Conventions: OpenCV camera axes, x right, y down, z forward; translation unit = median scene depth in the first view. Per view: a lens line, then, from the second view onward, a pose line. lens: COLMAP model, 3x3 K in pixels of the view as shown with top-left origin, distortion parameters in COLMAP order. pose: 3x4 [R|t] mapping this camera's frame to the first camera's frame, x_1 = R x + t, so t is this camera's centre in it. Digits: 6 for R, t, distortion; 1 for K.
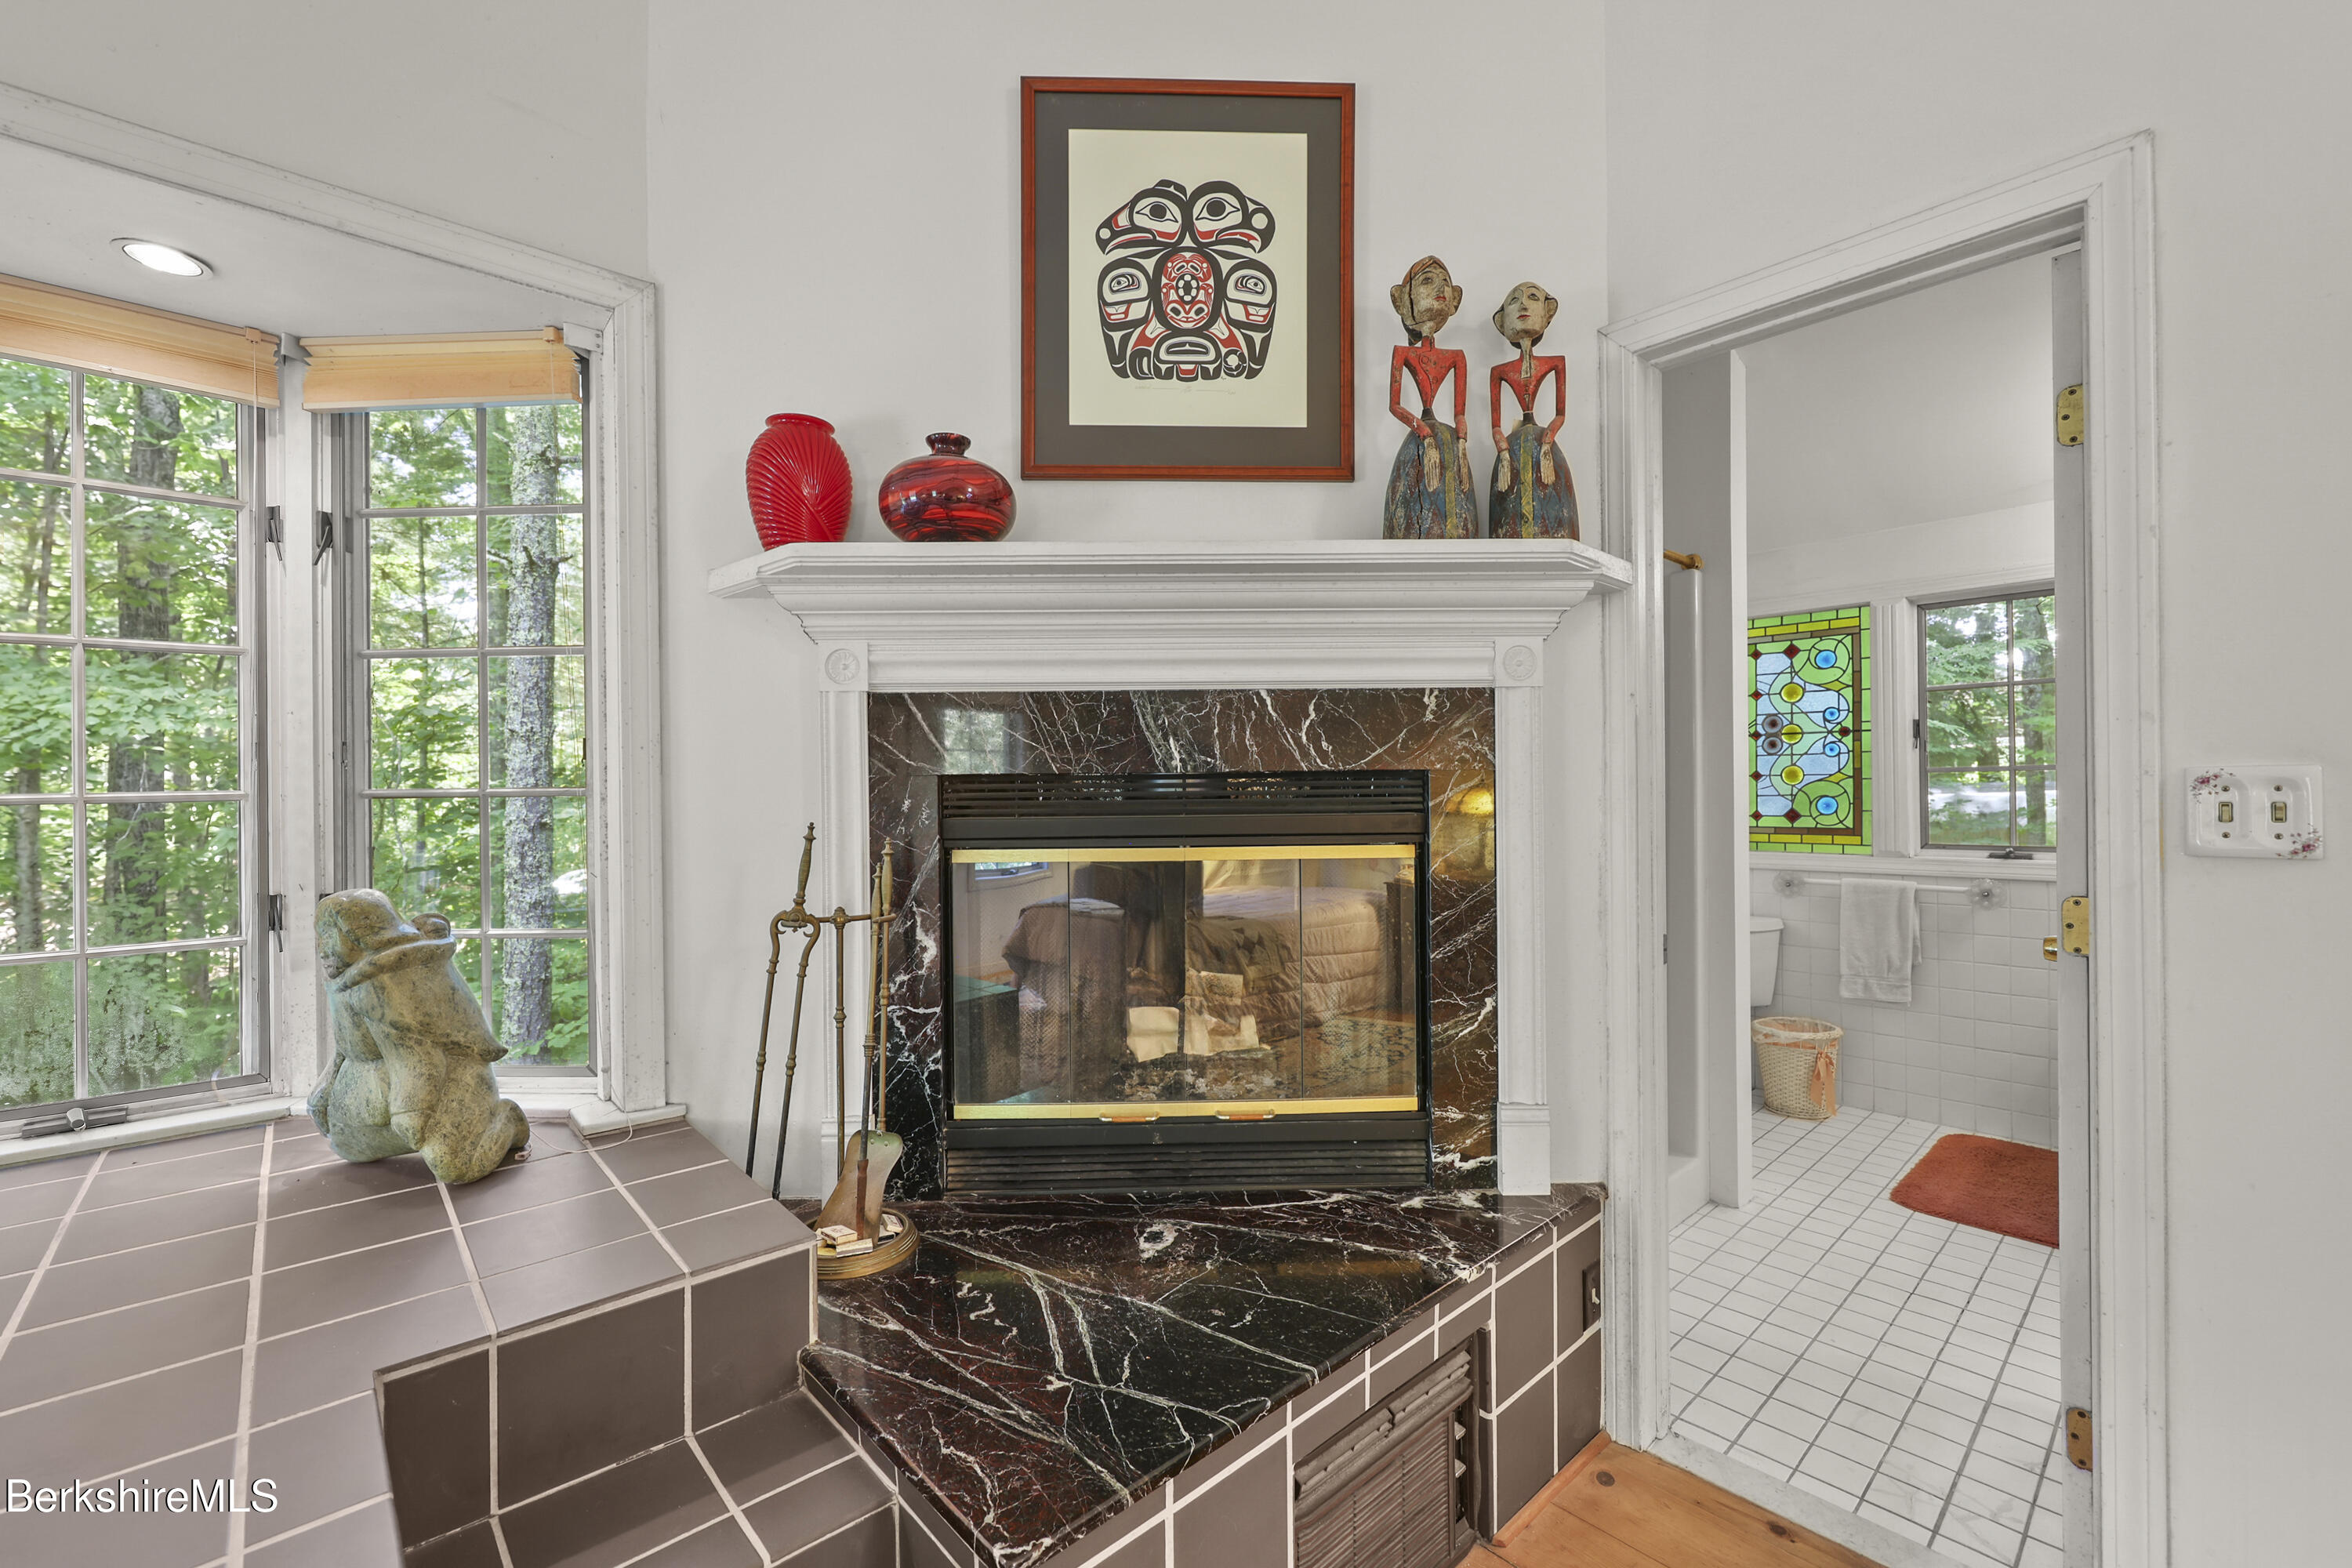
lens RADIAL K [[975.7, 0, 1181.6], [0, 975.7, 788.1], [0, 0, 1]] dist [0.000288, -0.000161]
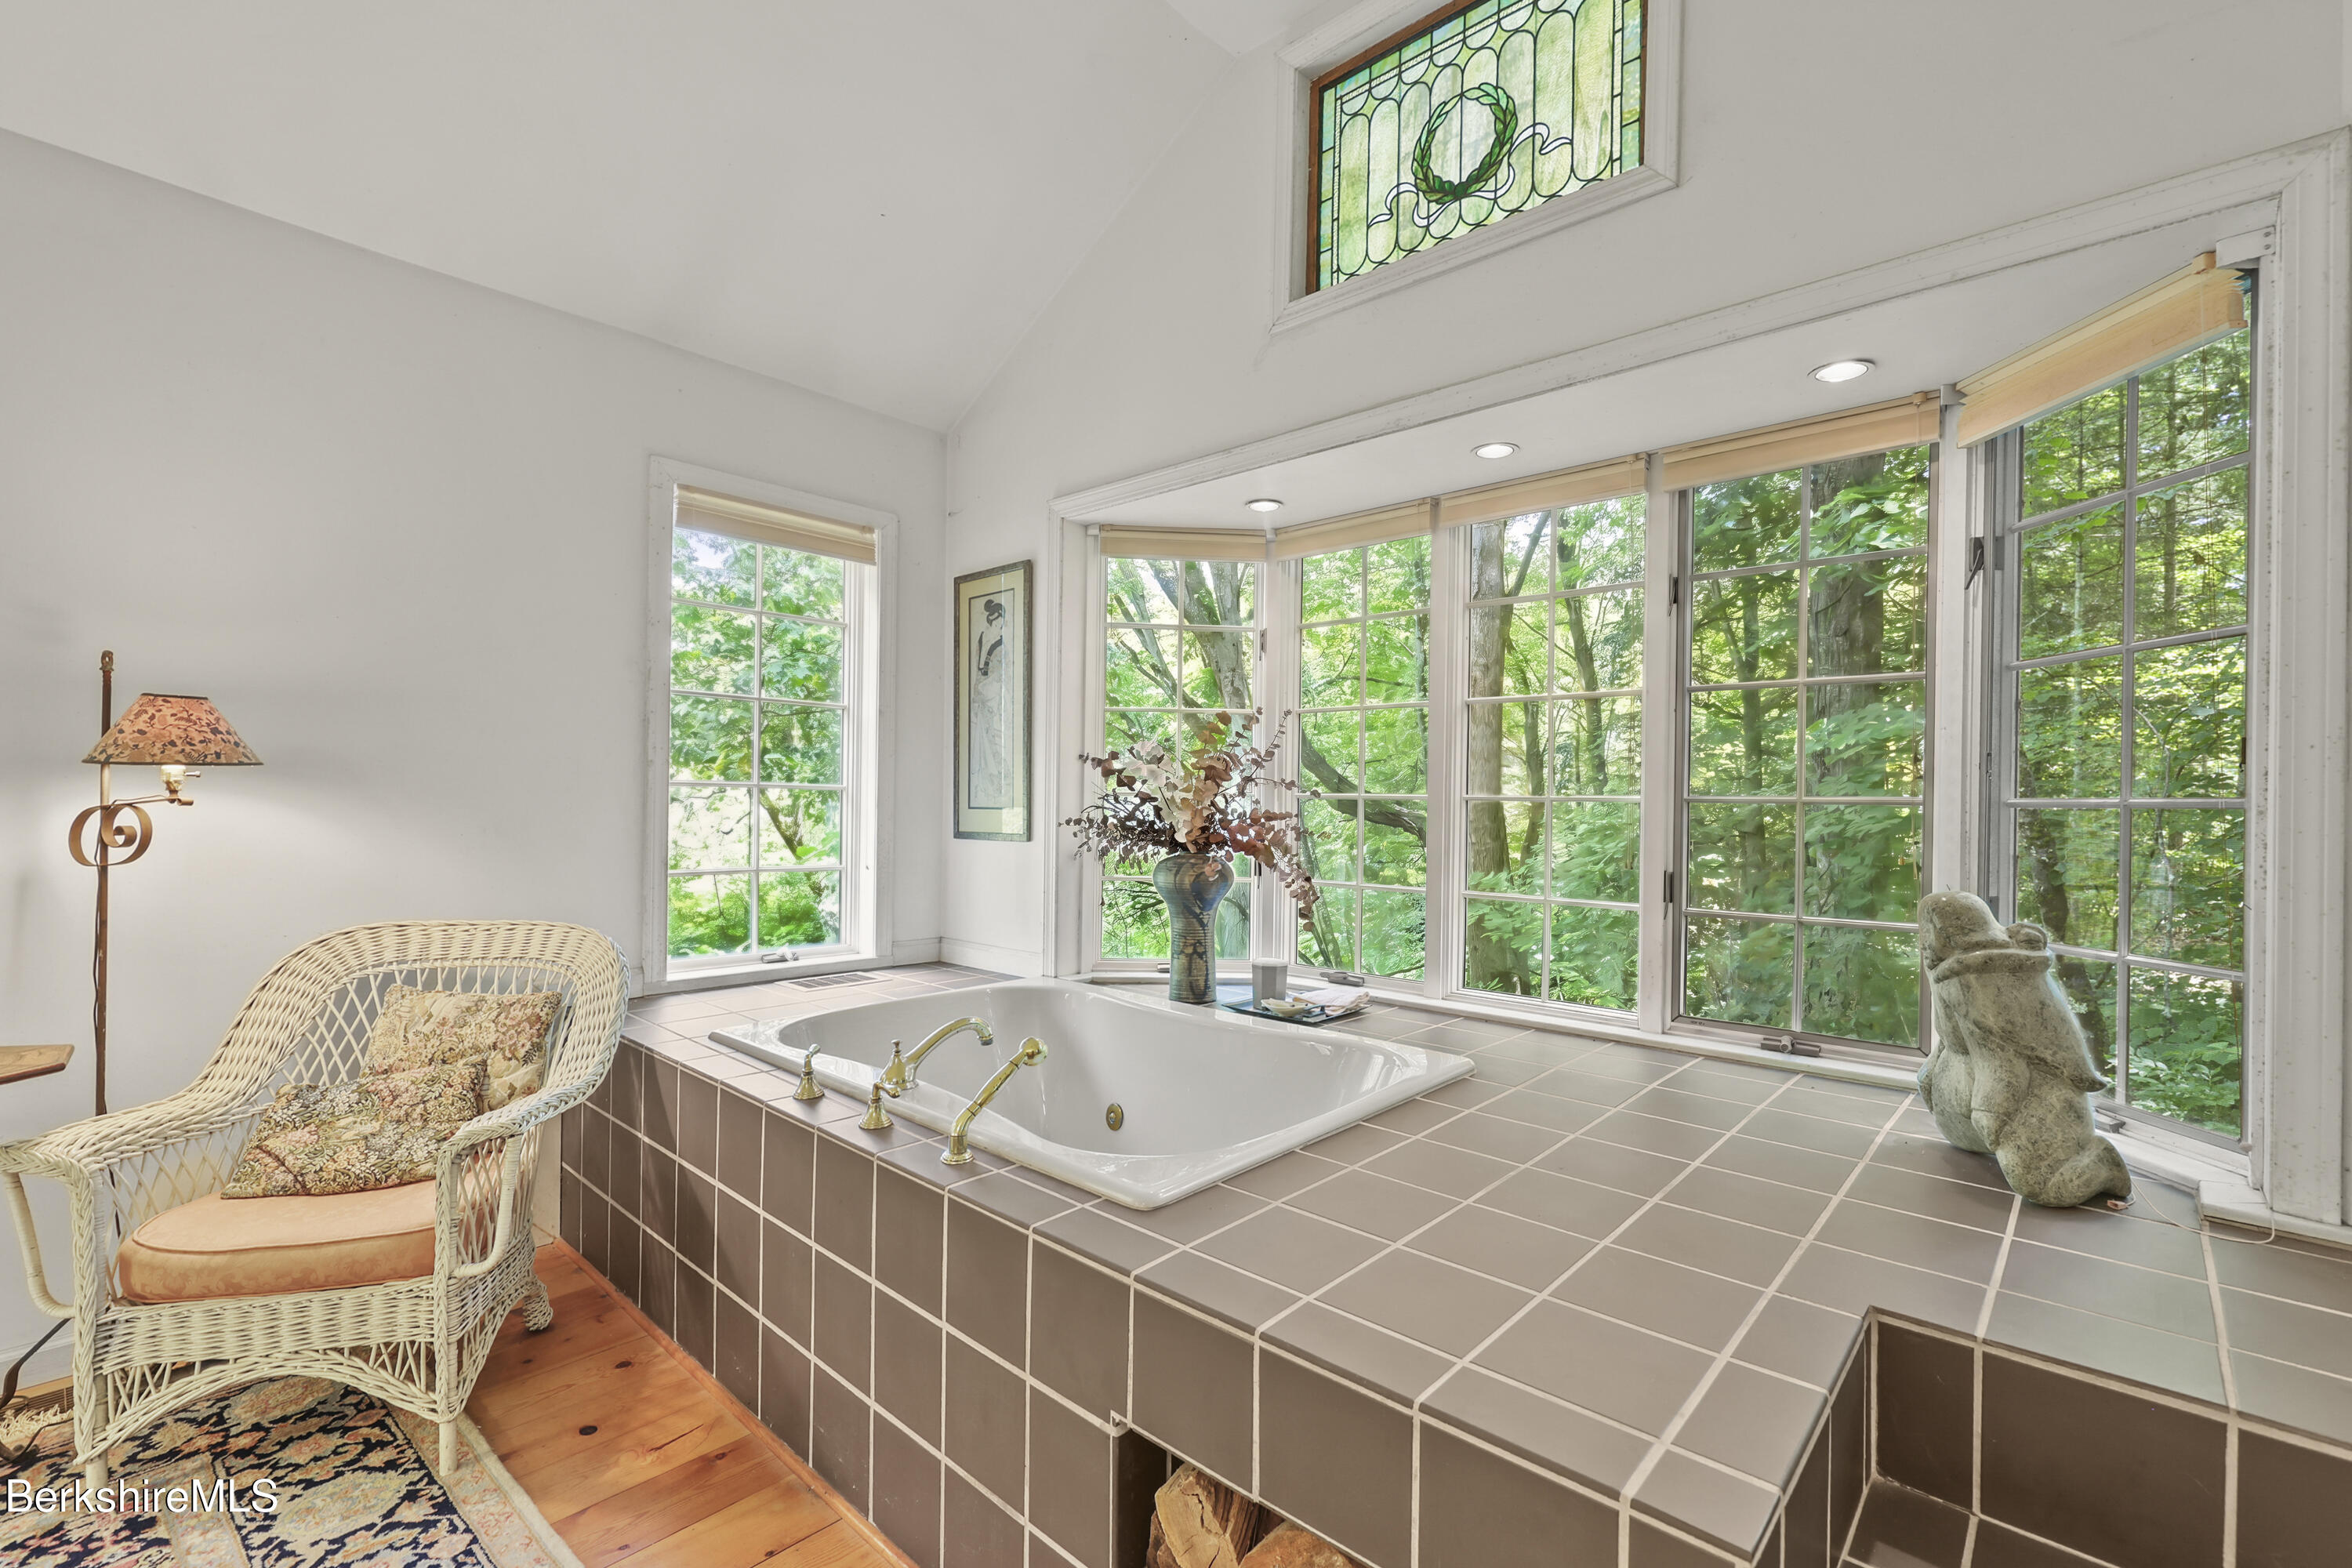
lens RADIAL K [[975.7, 0, 1182.1], [0, 975.7, 791.3], [0, 0, 1]] dist [0.000288, -0.000161]
pose [[0.105379, 0.000384, -0.994432, 0.133551], [-0.006482, 0.999979, -0.000301, -0.000293], [0.994411, 0.006478, 0.105379, 0.042031]]
